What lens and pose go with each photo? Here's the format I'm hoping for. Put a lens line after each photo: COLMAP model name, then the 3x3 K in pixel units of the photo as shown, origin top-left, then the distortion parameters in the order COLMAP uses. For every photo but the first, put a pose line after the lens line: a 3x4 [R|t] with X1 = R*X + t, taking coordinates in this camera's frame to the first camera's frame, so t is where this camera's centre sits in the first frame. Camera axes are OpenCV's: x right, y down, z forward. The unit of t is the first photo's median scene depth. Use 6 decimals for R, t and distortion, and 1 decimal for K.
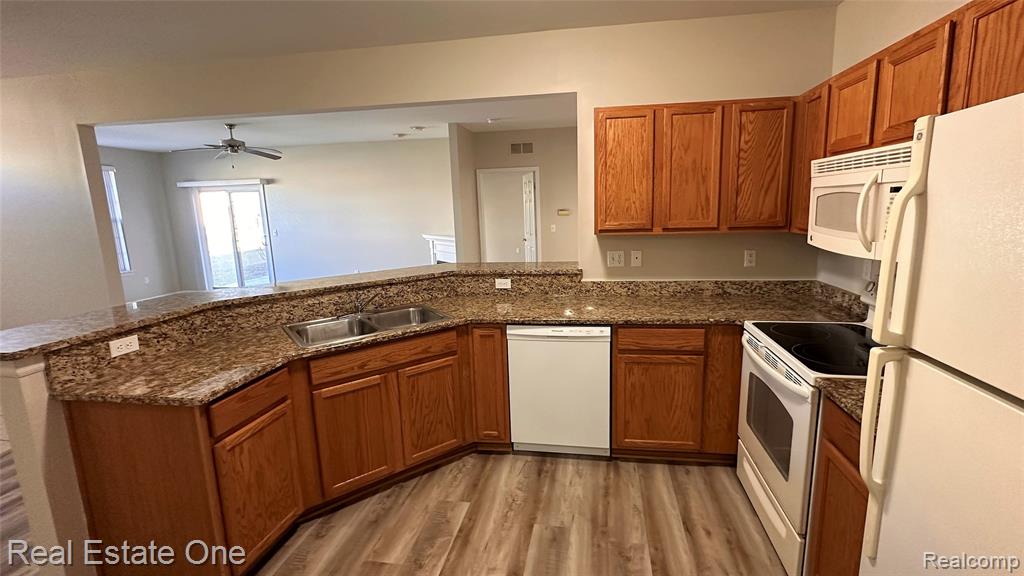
lens RADIAL K [[435.5, 0, 533.0], [0, 435.5, 275.7], [0, 0, 1]] dist [-0.001623, -0.000109]
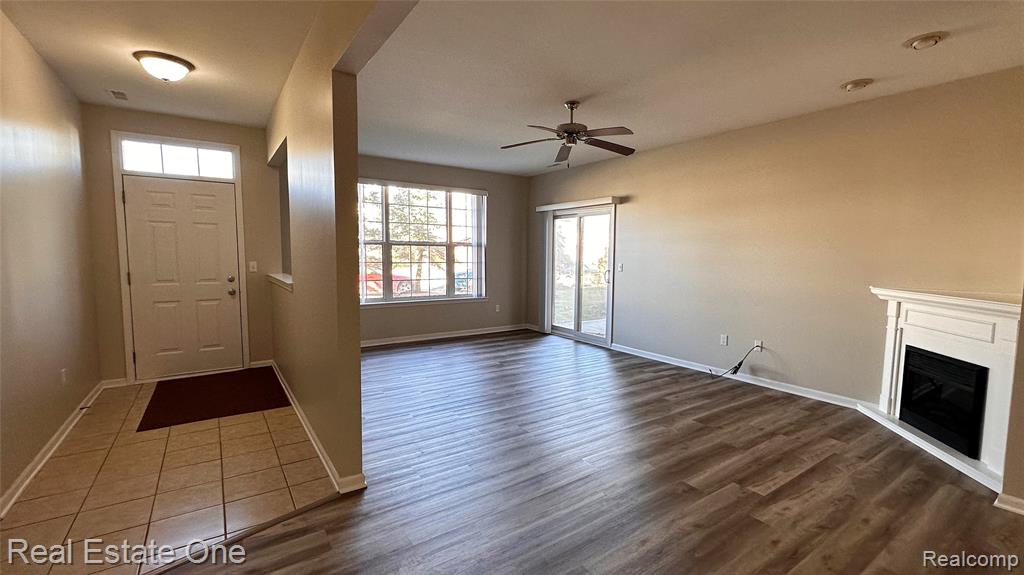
lens RADIAL K [[435.5, 0, 516.8], [0, 435.5, 284.8], [0, 0, 1]] dist [-0.001623, -0.000109]
pose [[0.687003, 0.087081, -0.721418, -0.432328], [-0.146415, 0.989020, -0.020048, -0.068832], [0.711751, 0.119399, 0.692209, 0.908223]]
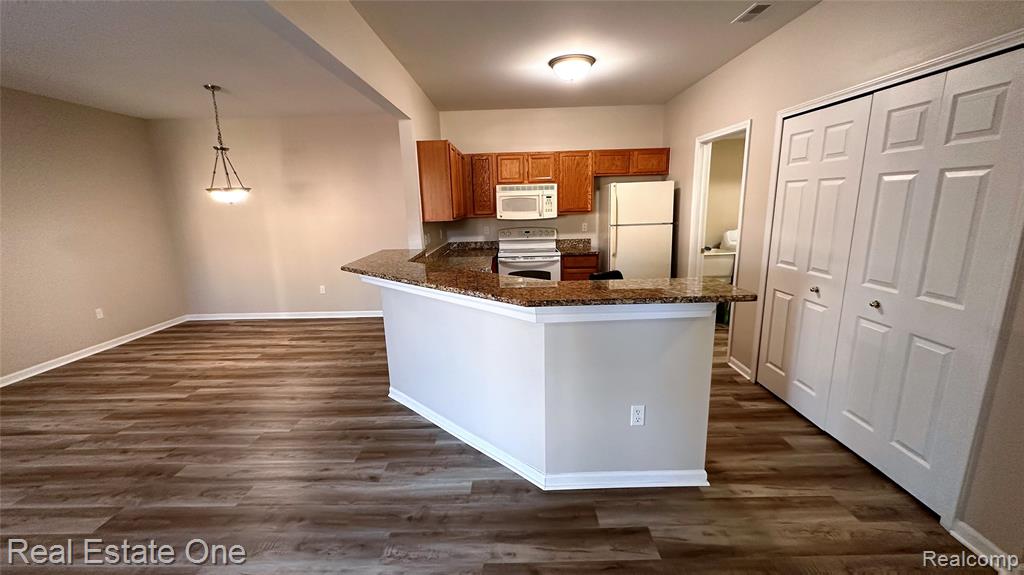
lens RADIAL K [[405.5, 0, 510.9], [0, 405.5, 288.2], [0, 0, 1]] dist [-0.003696, -0.000174]
pose [[-0.137984, -0.172155, 0.975358, -1.232476], [0.189397, 0.962018, 0.196595, -0.096578], [-0.972157, 0.211857, -0.100137, 0.898560]]
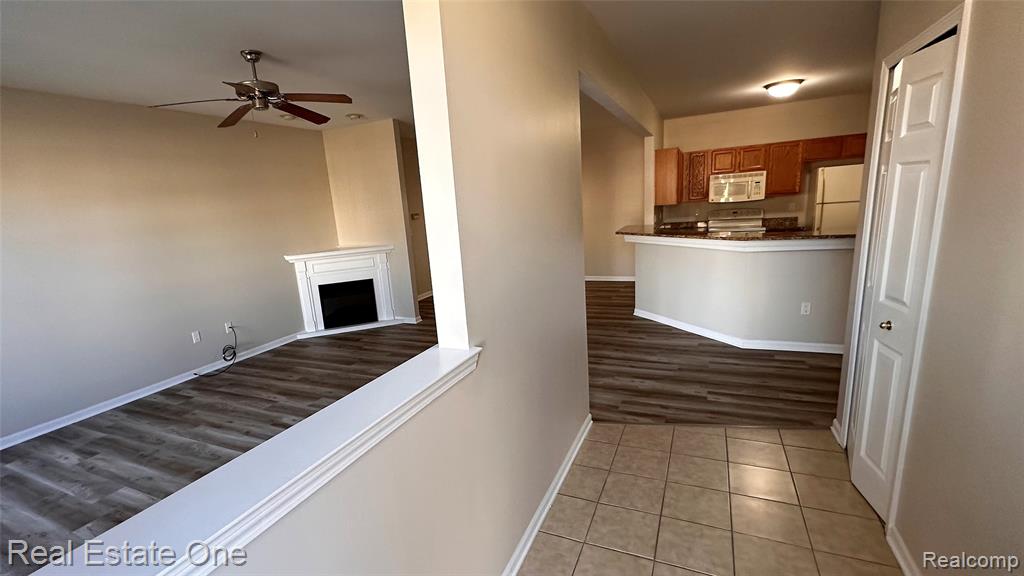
lens RADIAL K [[454.8, 0, 479.8], [0, 454.8, 309.1], [0, 0, 1]] dist [-0.004095, -0.000121]
pose [[0.302410, -0.209845, 0.929792, -2.209925], [0.217303, 0.964956, 0.147104, -0.123965], [-0.928078, 0.157560, 0.337412, 1.120435]]
